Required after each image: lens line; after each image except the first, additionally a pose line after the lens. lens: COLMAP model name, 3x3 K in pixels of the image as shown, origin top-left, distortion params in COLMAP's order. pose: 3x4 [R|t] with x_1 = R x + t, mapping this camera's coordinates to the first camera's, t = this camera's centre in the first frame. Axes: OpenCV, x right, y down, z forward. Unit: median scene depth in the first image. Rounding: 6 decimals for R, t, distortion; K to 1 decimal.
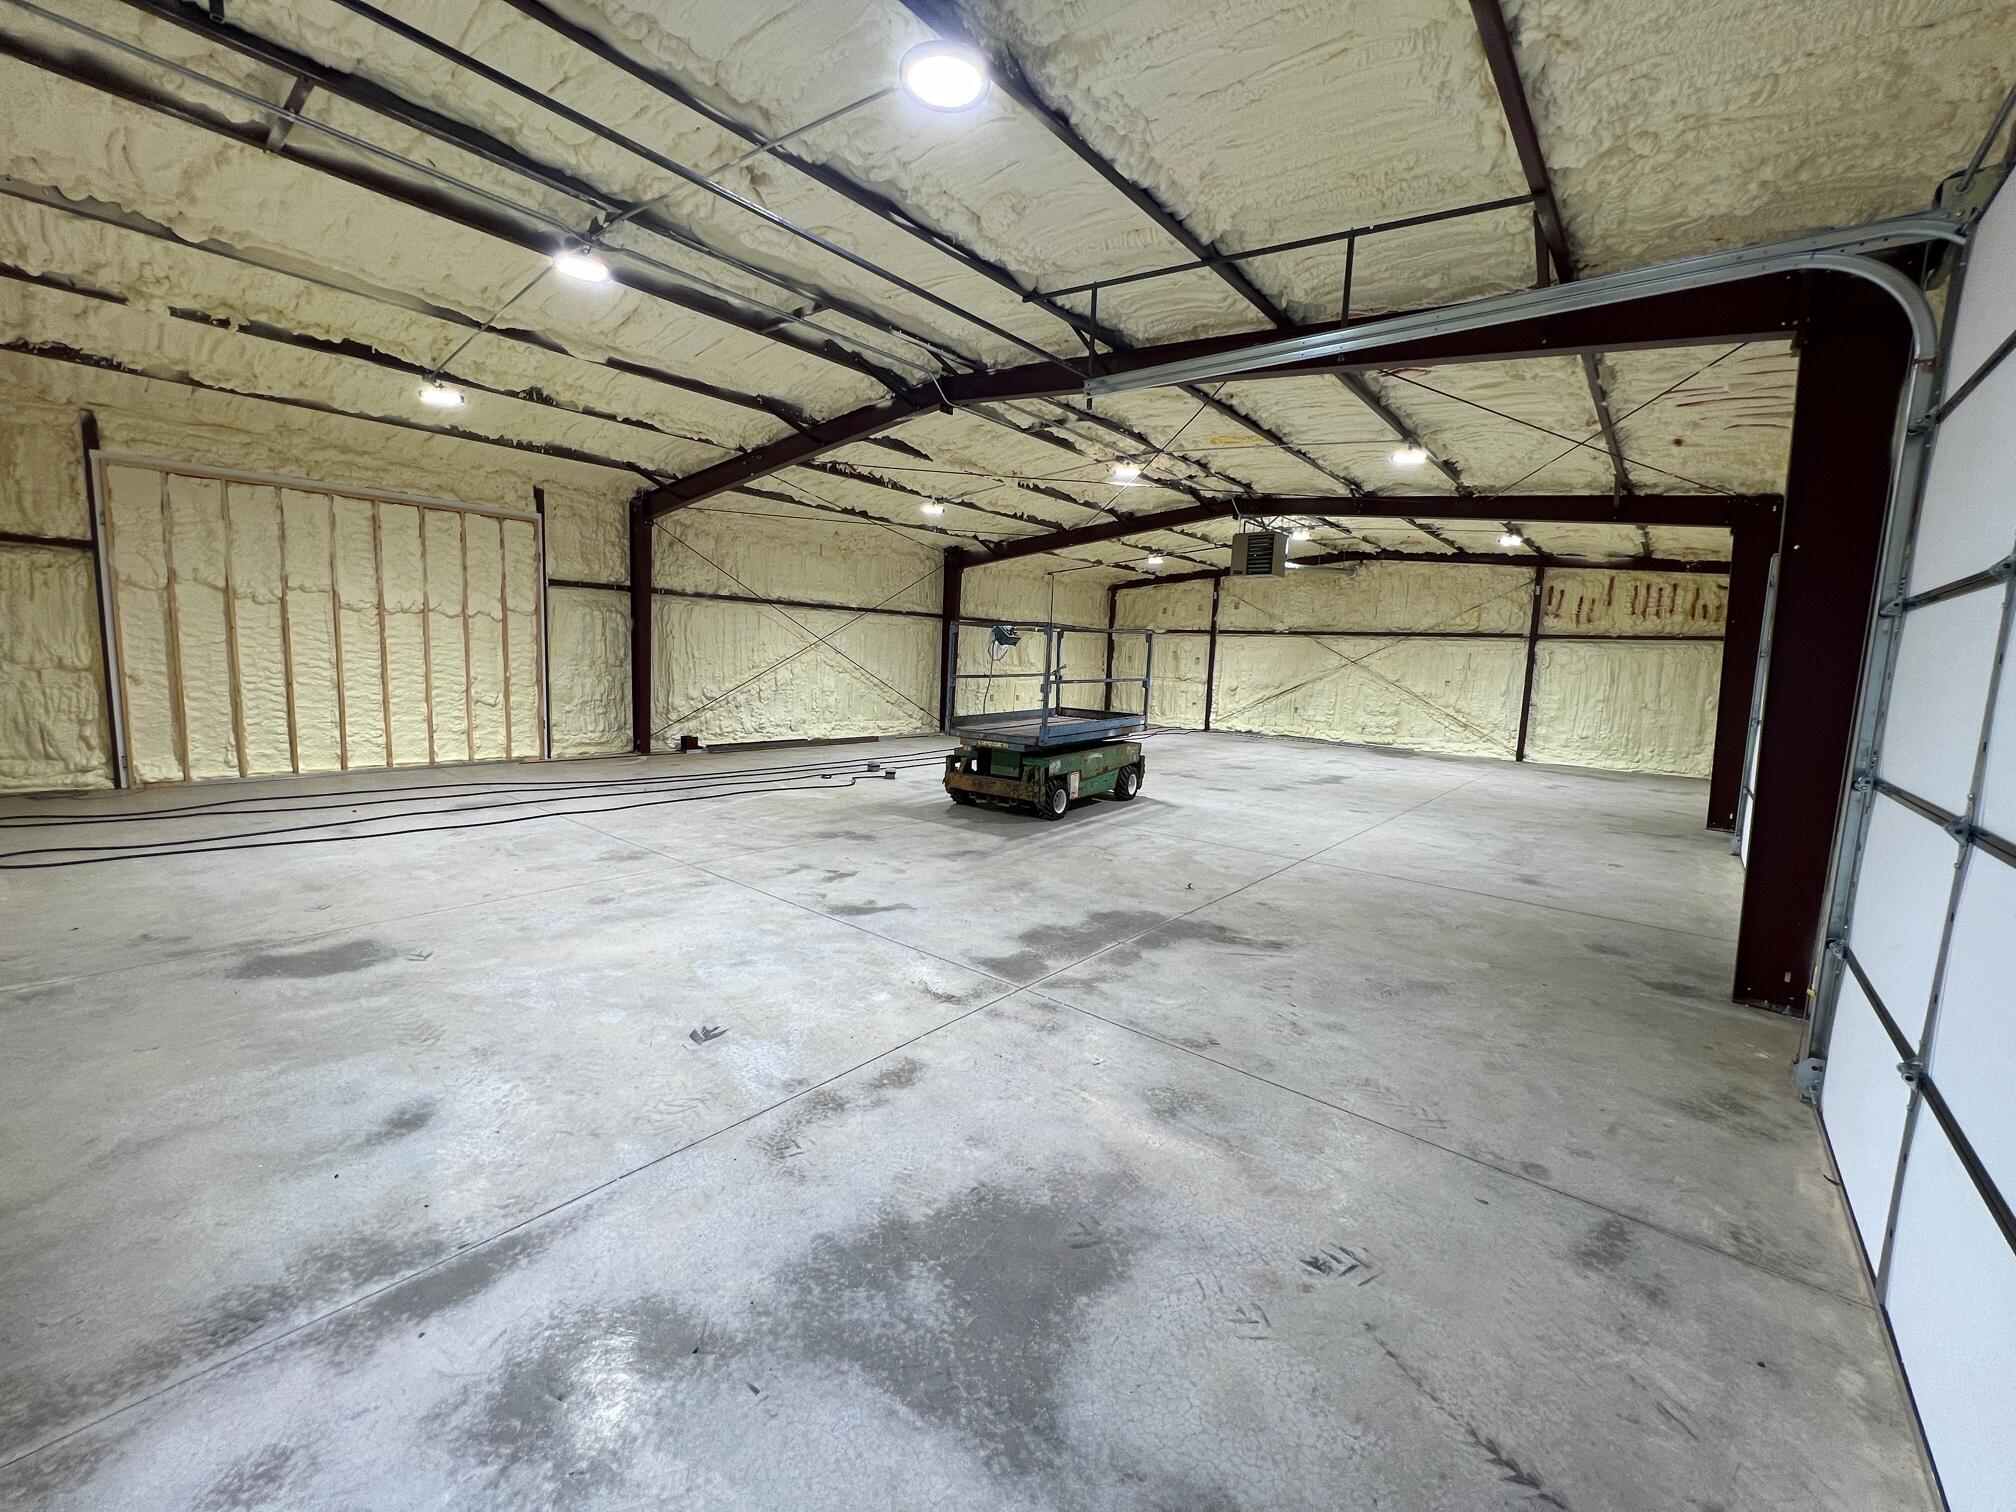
lens RADIAL K [[809.0, 0, 1005.4], [0, 809.0, 758.2], [0, 0, 1]] dist [-0.006817, 0.001452]
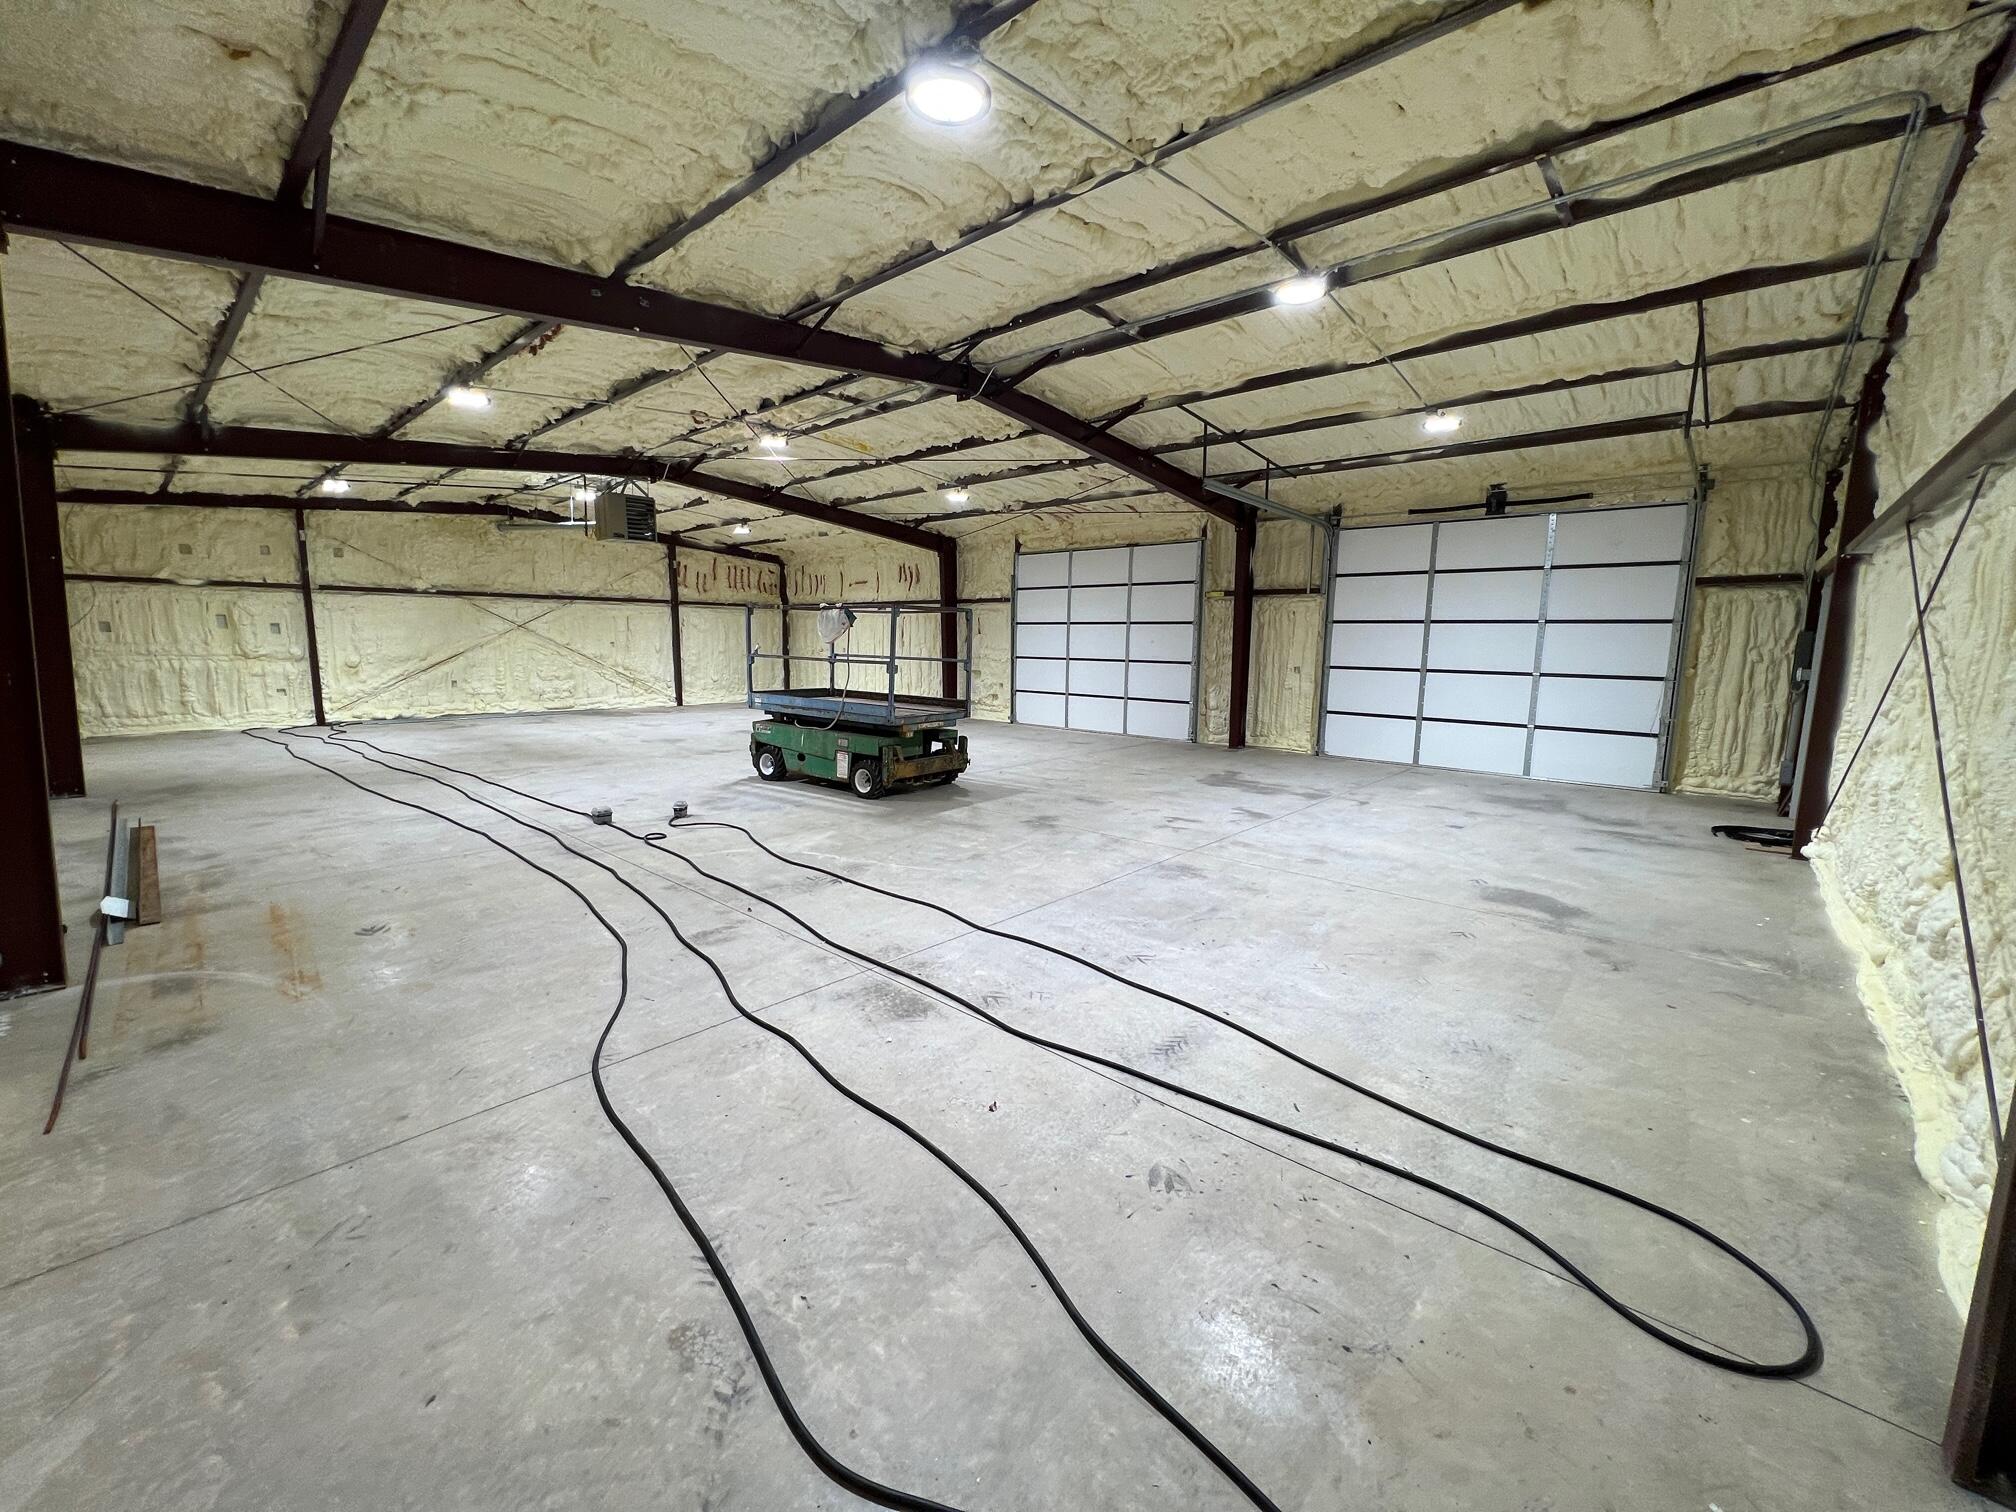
lens RADIAL K [[809.0, 0, 1012.3], [0, 809.0, 745.8], [0, 0, 1]] dist [-0.006817, 0.001452]
pose [[0.032600, -0.169312, 0.985023, -0.579722], [0.116279, 0.979497, 0.164513, -0.083542], [-0.992681, 0.109174, 0.051619, 0.474686]]
